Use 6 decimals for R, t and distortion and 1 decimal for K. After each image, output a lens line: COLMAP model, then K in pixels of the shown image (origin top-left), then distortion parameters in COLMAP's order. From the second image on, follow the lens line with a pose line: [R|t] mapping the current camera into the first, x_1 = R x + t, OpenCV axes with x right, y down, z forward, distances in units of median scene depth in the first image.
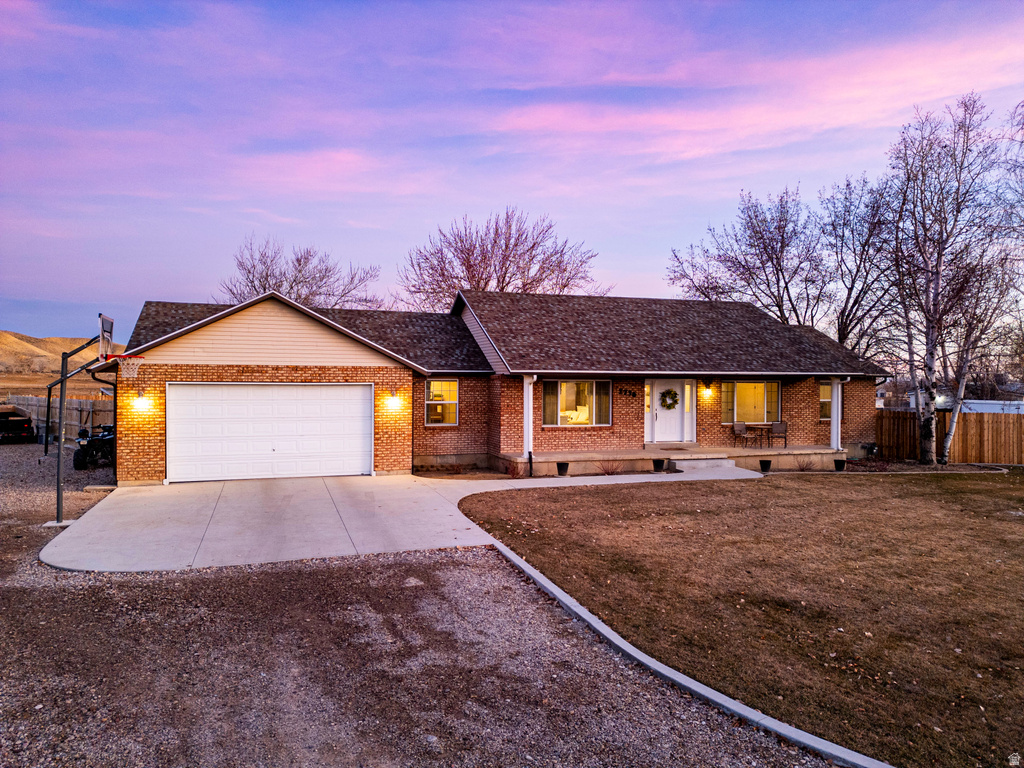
lens RADIAL K [[708.1, 0, 512.0], [0, 708.1, 384.0], [0, 0, 1]] dist [0.080970, -0.074310]
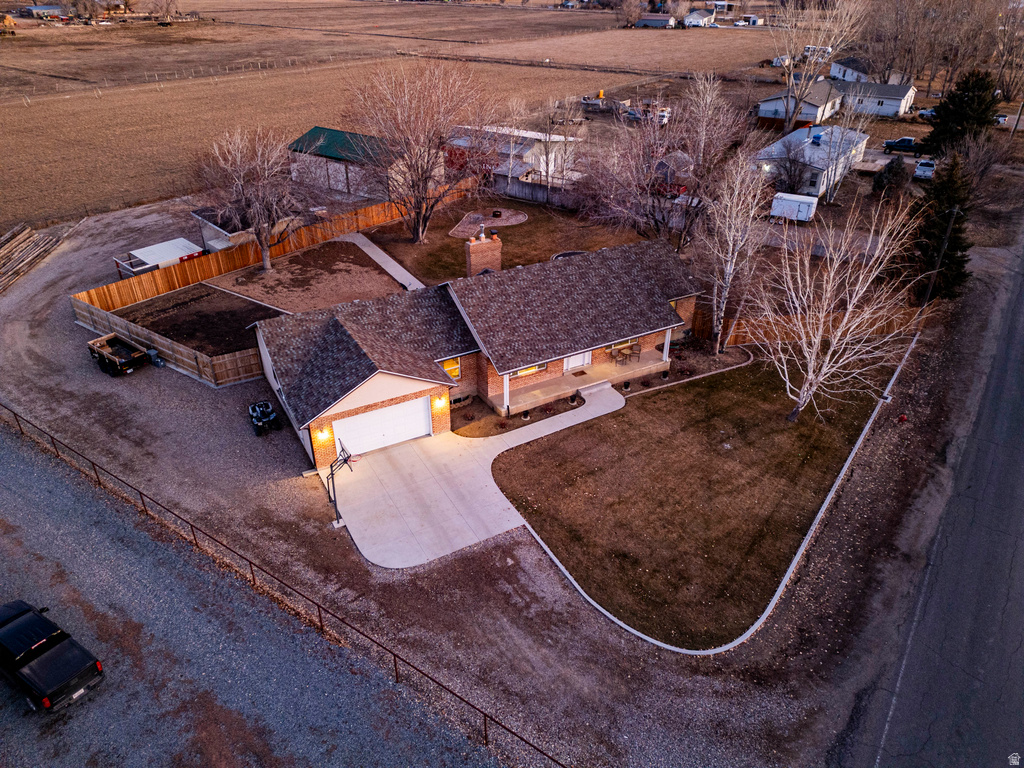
lens RADIAL K [[708.1, 0, 512.0], [0, 708.1, 384.0], [0, 0, 1]] dist [0.080970, -0.074310]
pose [[0.983519, -0.093926, 0.154496, -0.485824], [0.004477, 0.866870, 0.498515, -1.743789], [-0.180751, -0.489607, 0.853003, -1.122554]]
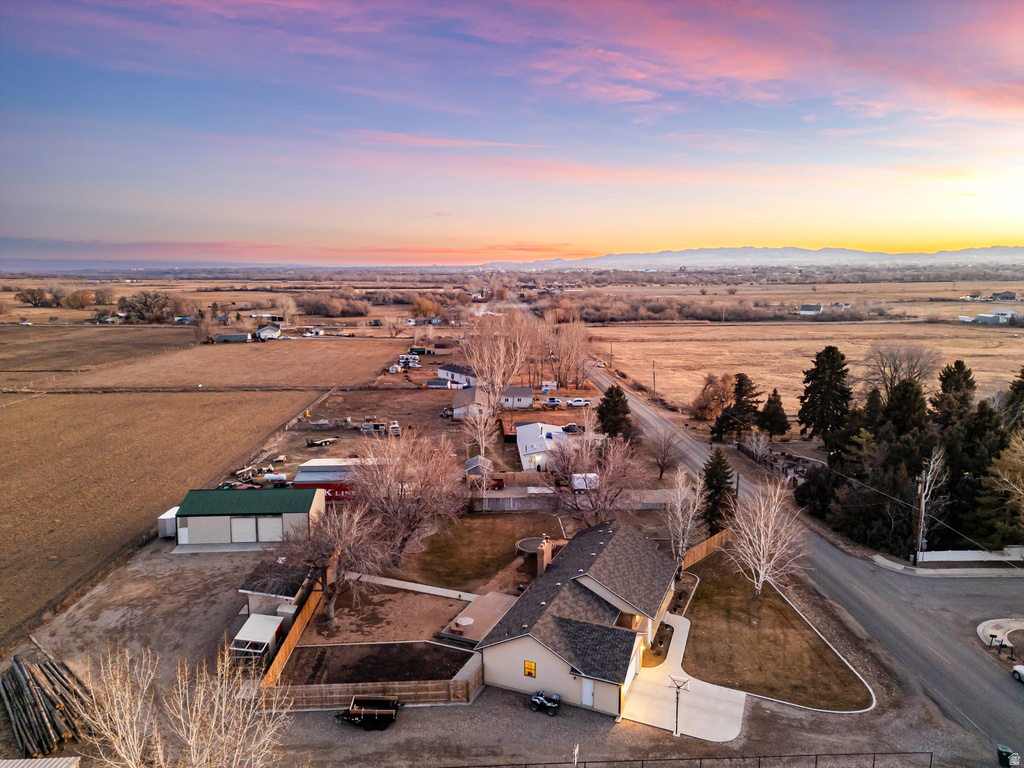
lens RADIAL K [[708.1, 0, 512.0], [0, 708.1, 384.0], [0, 0, 1]] dist [0.080970, -0.074310]
pose [[0.664751, -0.120878, 0.737221, -4.784848], [0.006337, 0.987700, 0.156233, -2.822619], [-0.747038, -0.099184, 0.657340, -0.841001]]
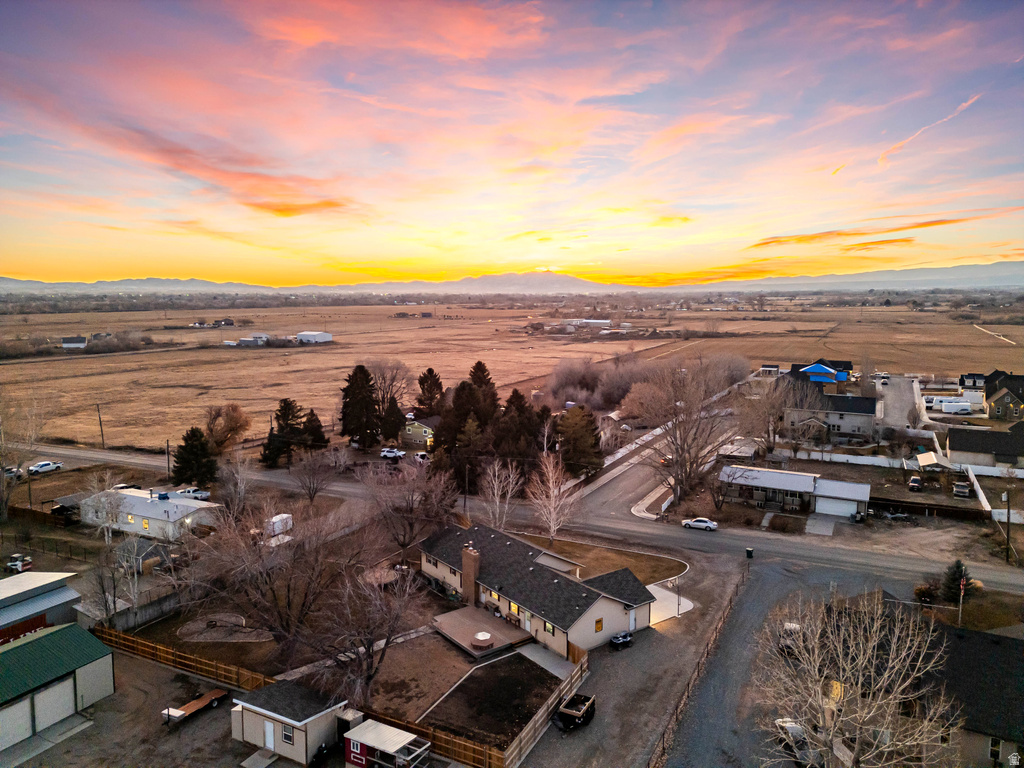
lens RADIAL K [[708.1, 0, 512.0], [0, 708.1, 384.0], [0, 0, 1]] dist [0.080970, -0.074310]
pose [[-0.316950, -0.115678, 0.941362, -6.629842], [0.007034, 0.992220, 0.124295, -2.900106], [-0.948416, 0.046017, -0.313670, 4.917850]]
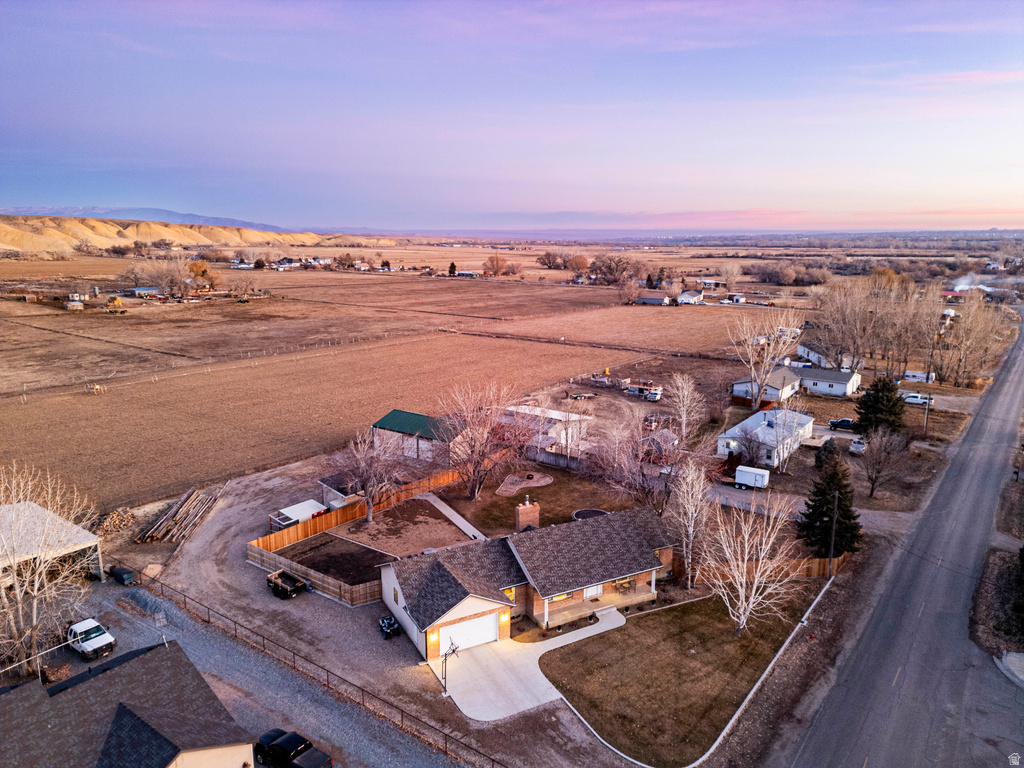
lens RADIAL K [[708.1, 0, 512.0], [0, 708.1, 384.0], [0, 0, 1]] dist [0.080970, -0.074310]
pose [[0.987384, -0.033127, 0.154838, -1.029654], [0.001996, 0.980396, 0.197027, -2.744476], [-0.158330, -0.194232, 0.968094, -3.060162]]
